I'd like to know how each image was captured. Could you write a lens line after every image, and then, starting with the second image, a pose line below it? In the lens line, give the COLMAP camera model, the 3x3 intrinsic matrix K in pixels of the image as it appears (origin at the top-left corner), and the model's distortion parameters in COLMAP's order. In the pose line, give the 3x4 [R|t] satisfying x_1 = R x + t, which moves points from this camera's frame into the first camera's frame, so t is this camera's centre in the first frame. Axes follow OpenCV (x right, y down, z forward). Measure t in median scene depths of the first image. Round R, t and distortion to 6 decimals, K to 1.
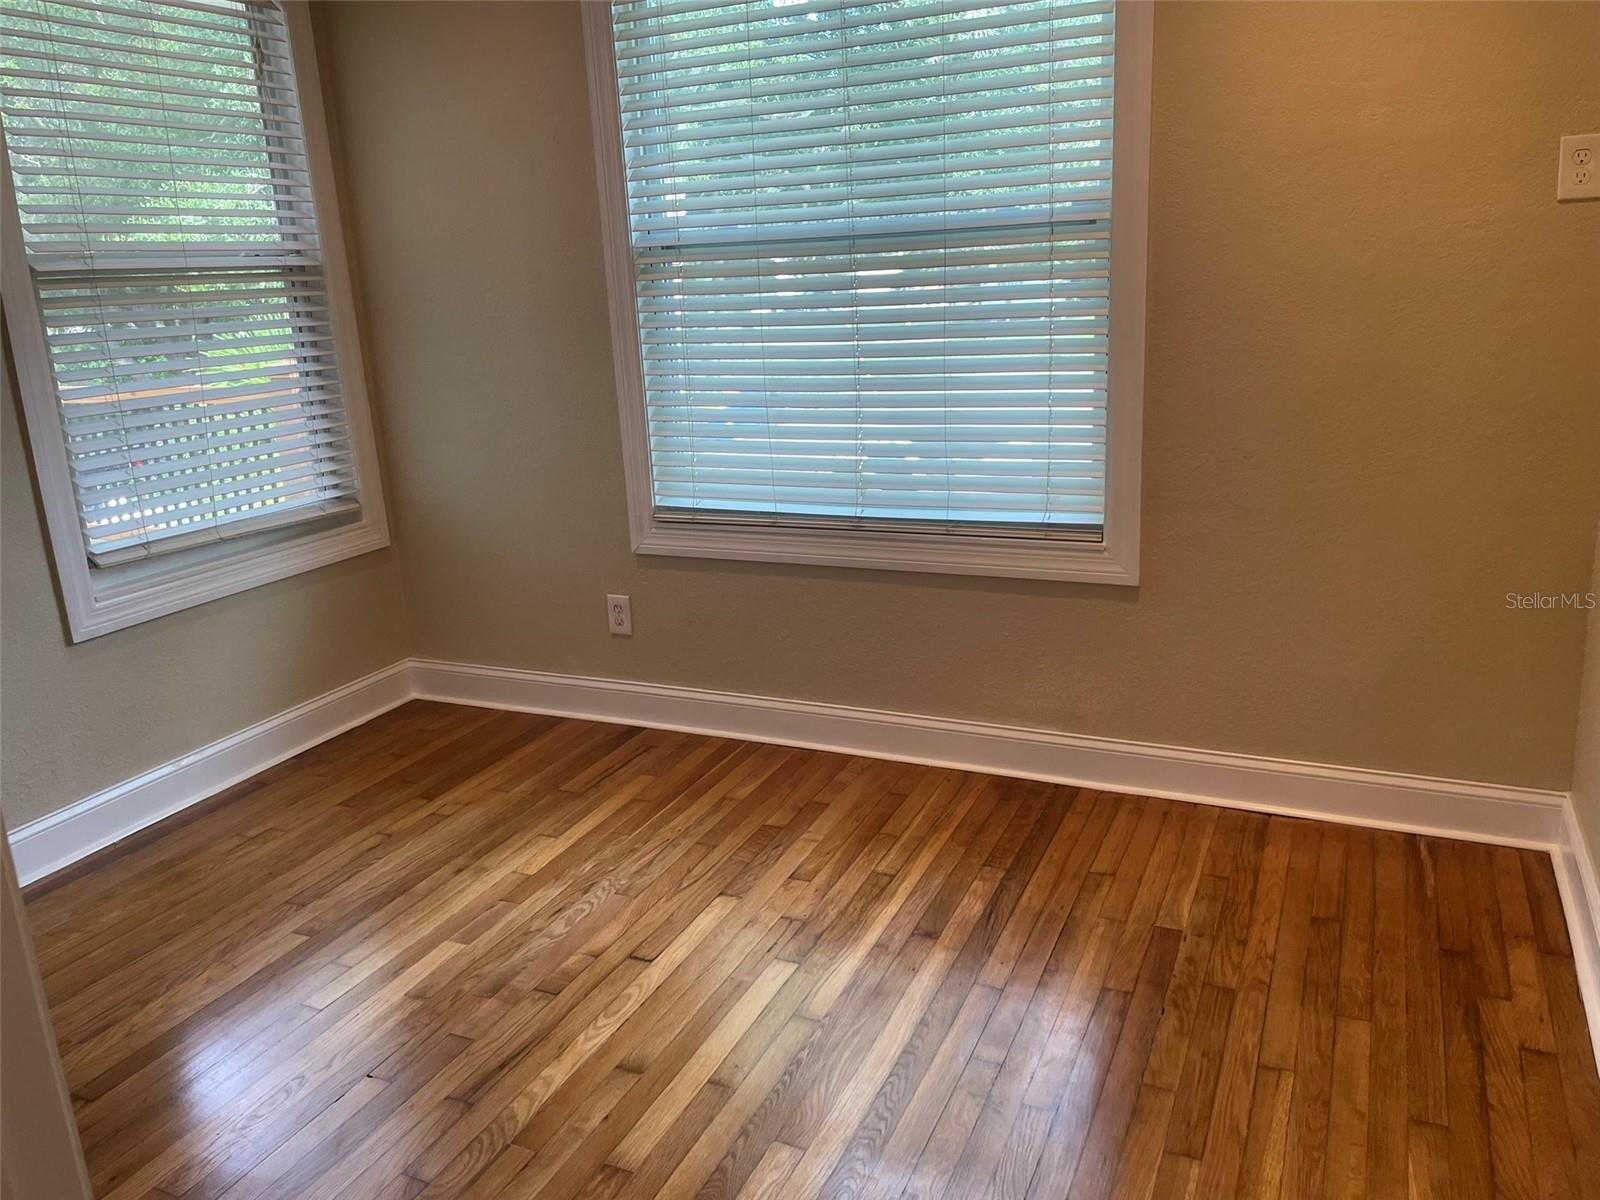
lens RADIAL K [[1218.4, 0, 791.0], [0, 1218.4, 595.9], [0, 0, 1]] dist [0.102064, -0.134542]
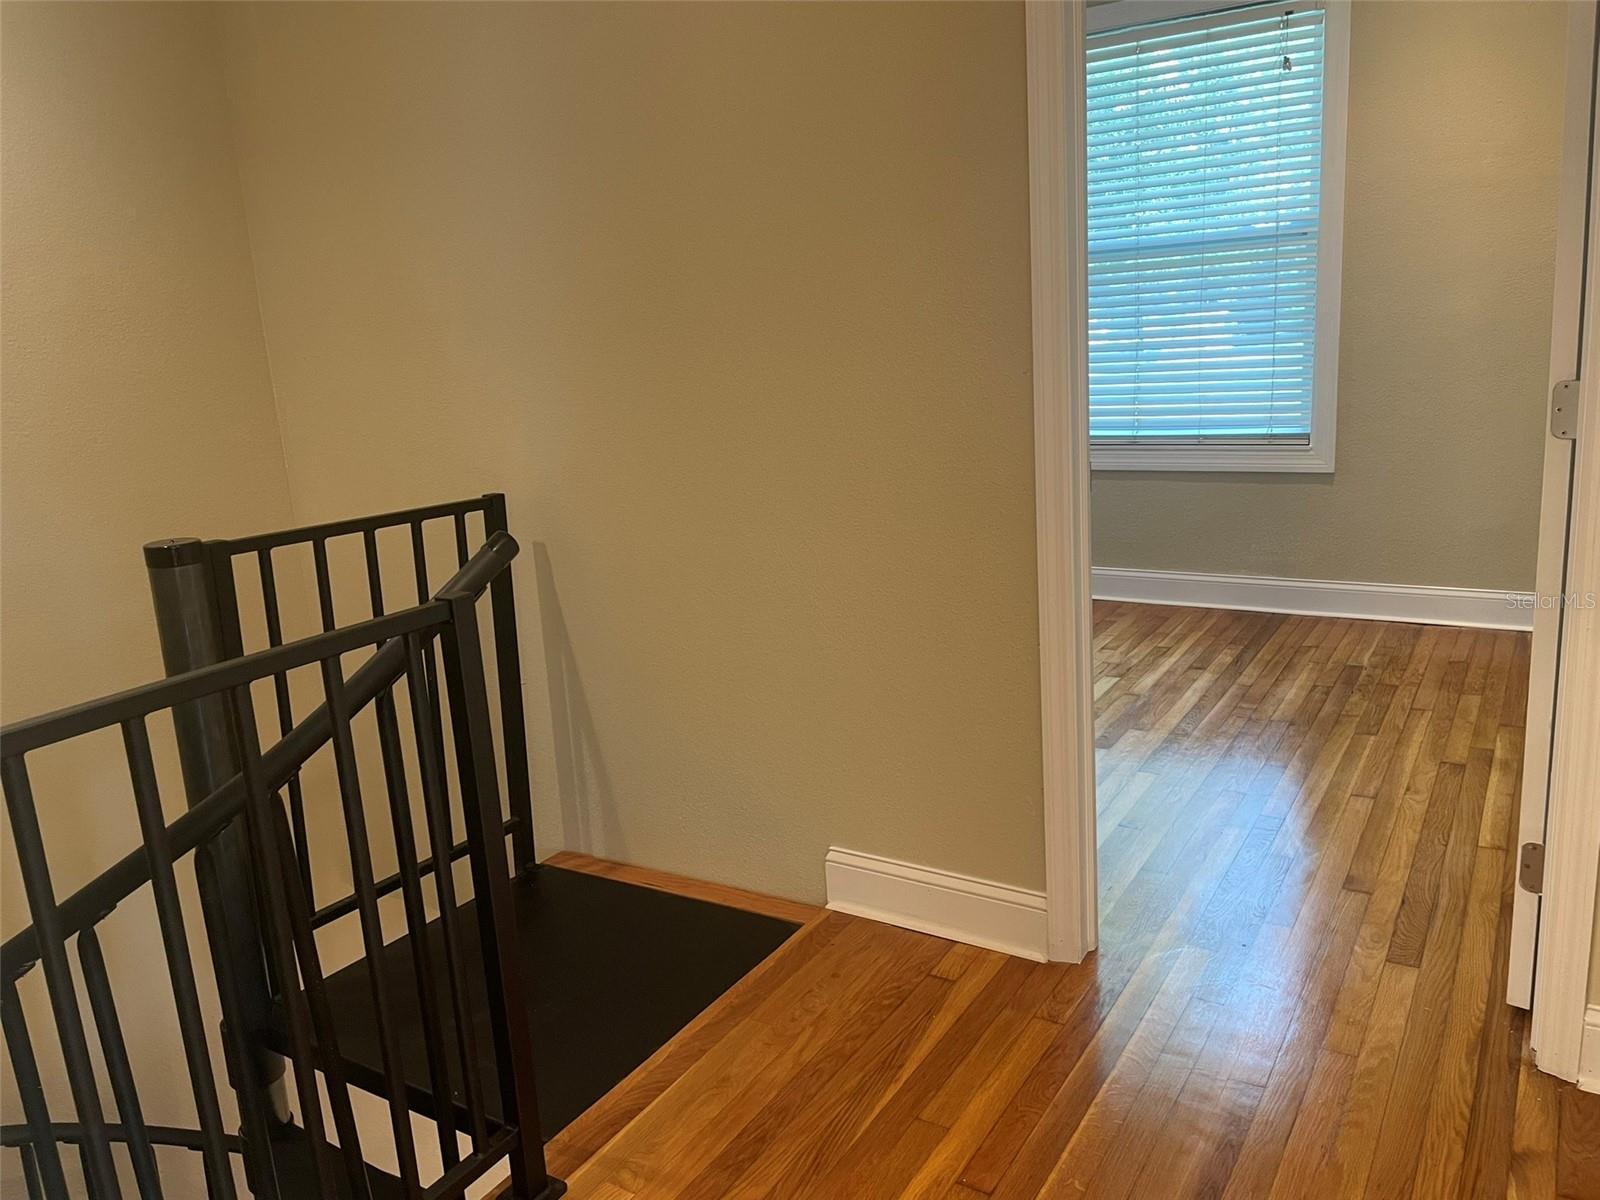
lens RADIAL K [[1218.1, 0, 800.0], [0, 1218.1, 600.0], [0, 0, 1]] dist [0.102213, -0.132007]
pose [[0.993748, 0.015084, -0.110626, -0.225779], [-0.018327, 0.999430, -0.028356, 0.231115], [0.110135, 0.030207, 0.993458, -0.655202]]
